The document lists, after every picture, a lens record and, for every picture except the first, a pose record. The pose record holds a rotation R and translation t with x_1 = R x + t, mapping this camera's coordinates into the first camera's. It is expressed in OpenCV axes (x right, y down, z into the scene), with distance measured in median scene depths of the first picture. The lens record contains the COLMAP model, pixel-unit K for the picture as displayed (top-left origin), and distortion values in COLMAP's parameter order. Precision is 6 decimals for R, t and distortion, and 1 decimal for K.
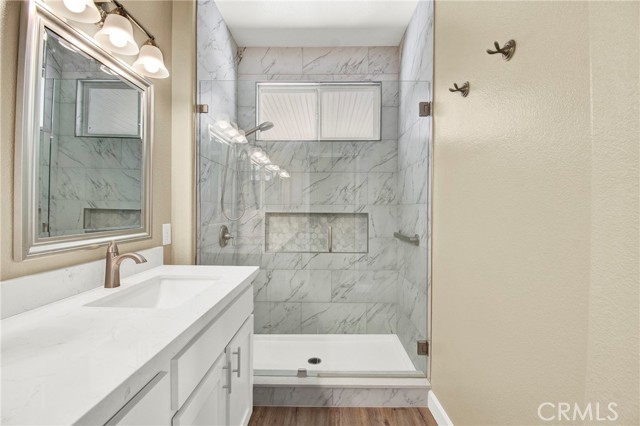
lens RADIAL K [[288.0, 0, 321.3], [0, 288.0, 211.5], [0, 0, 1]] dist [0.006901, -0.008832]
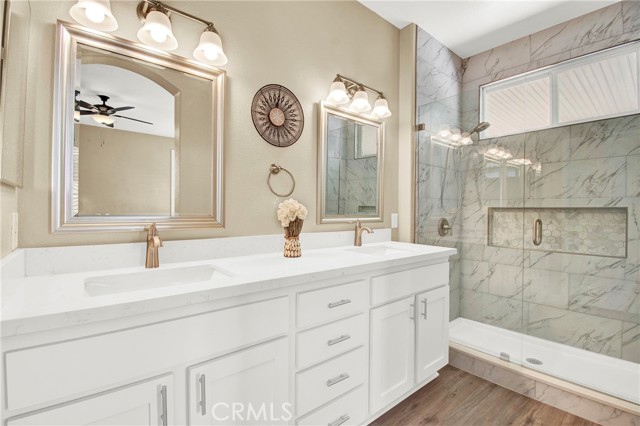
lens RADIAL K [[288.0, 0, 319.4], [0, 288.0, 212.5], [0, 0, 1]] dist [0.006901, -0.008832]
pose [[0.648478, 0.006551, -0.761205, 0.213334], [-0.009347, 0.999956, 0.000643, 0.026801], [0.761176, 0.006698, 0.648511, -0.148077]]
